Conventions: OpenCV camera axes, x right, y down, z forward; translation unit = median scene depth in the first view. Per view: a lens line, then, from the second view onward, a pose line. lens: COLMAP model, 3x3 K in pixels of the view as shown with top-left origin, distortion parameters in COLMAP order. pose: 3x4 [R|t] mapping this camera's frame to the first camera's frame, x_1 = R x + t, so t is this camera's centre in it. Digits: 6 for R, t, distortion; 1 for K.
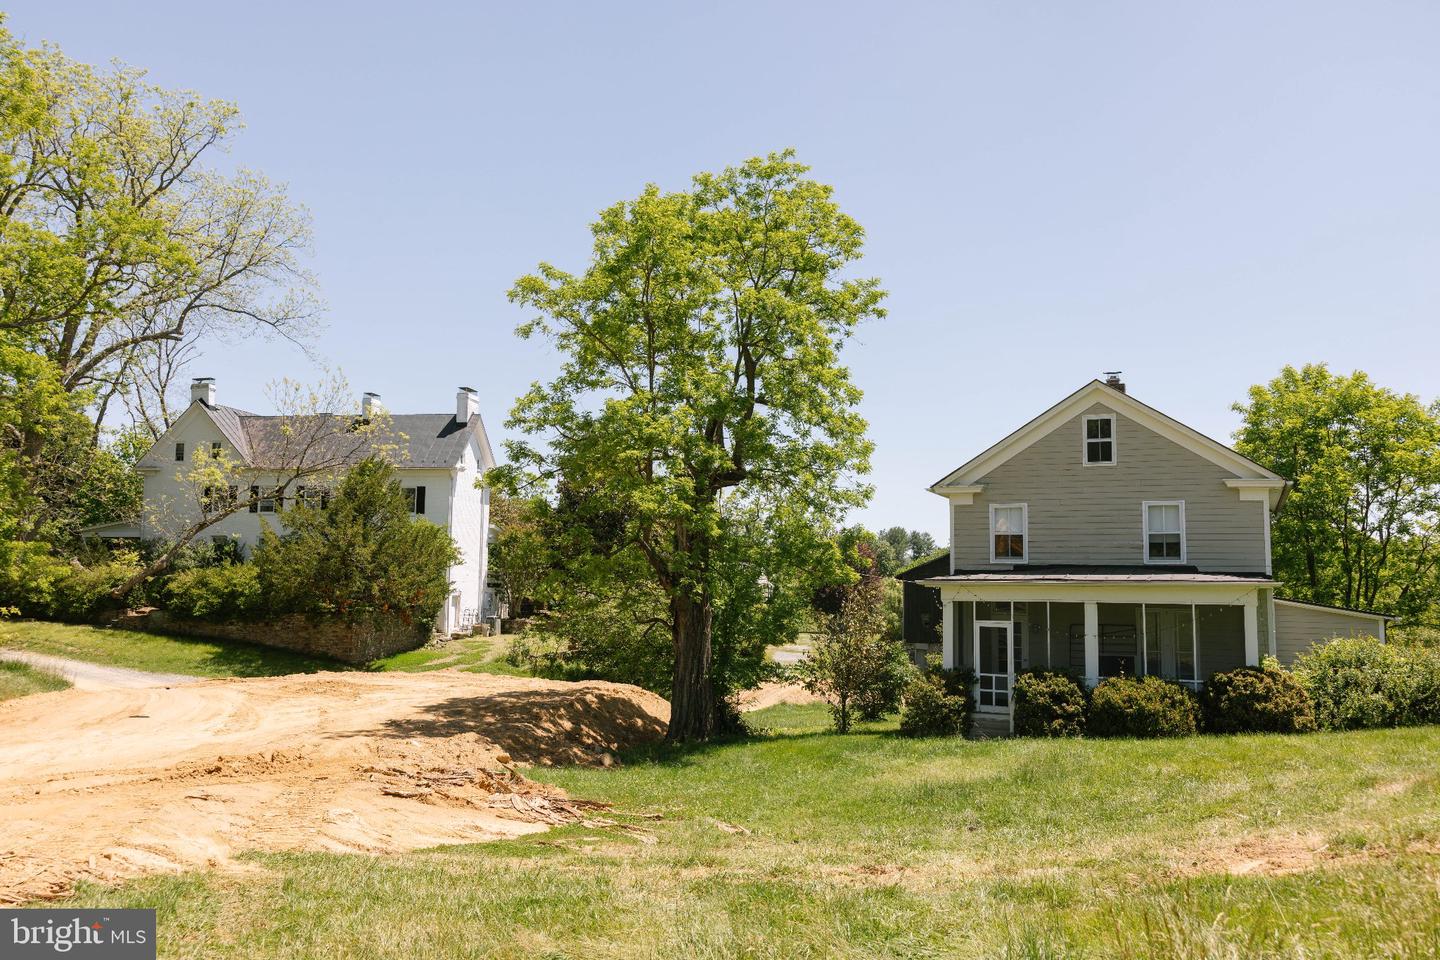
lens RADIAL K [[1135.2, 0, 720.0], [0, 1135.2, 480.0], [0, 0, 1]] dist [0.023826, 0.004981]
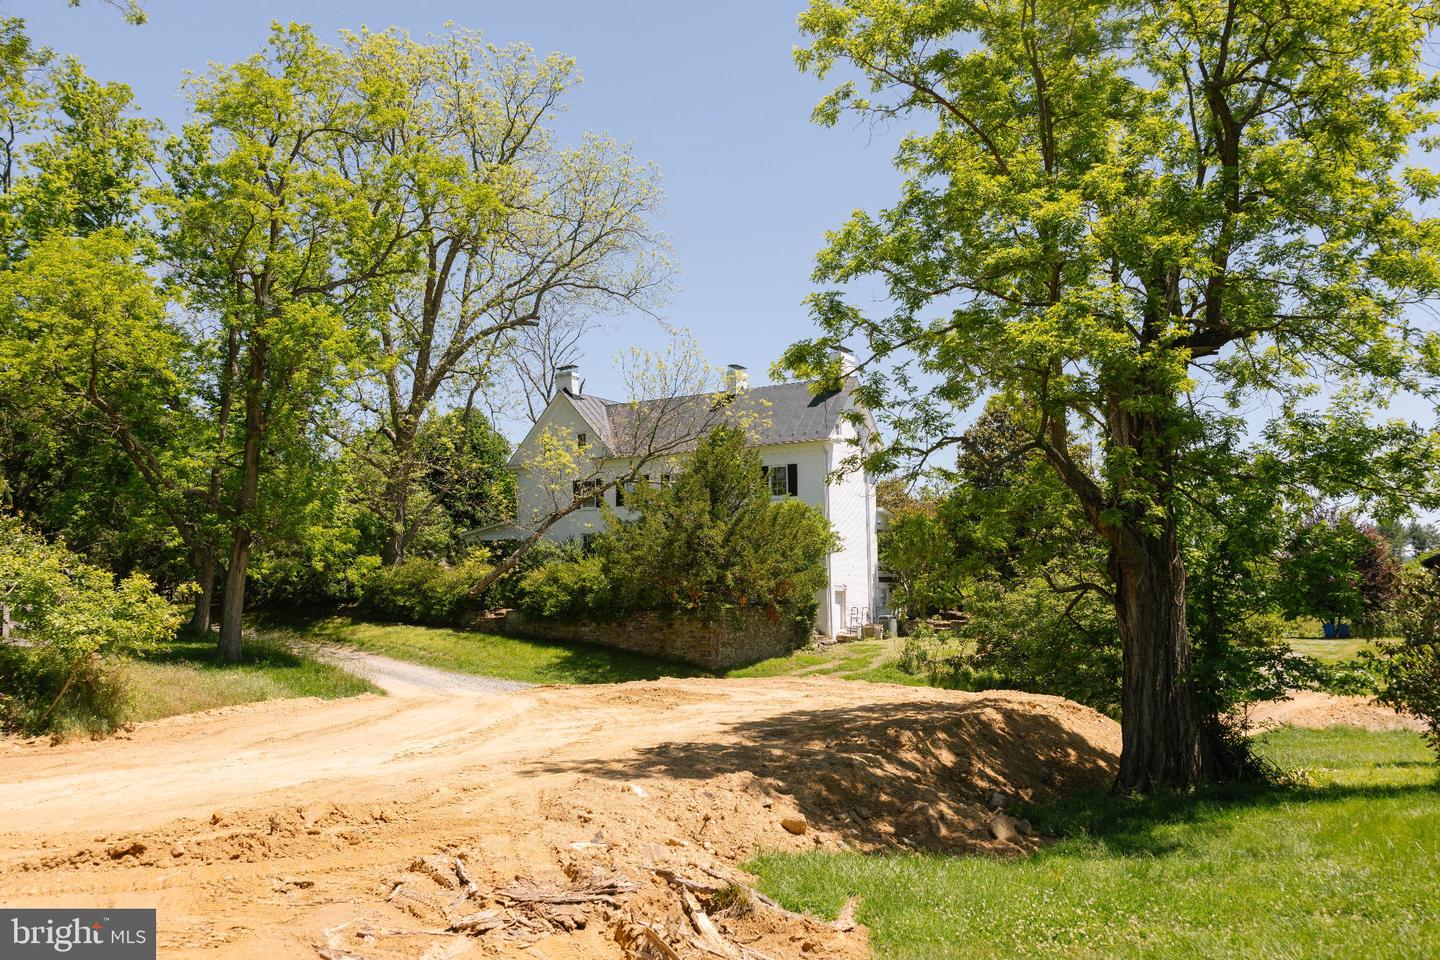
lens RADIAL K [[1135.2, 0, 720.0], [0, 1135.2, 480.0], [0, 0, 1]] dist [0.023826, 0.004981]
pose [[0.931437, -0.063347, -0.358346, -0.010016], [0.058194, 0.997988, -0.025159, 0.043464], [0.359219, 0.002581, 0.933250, 0.223086]]
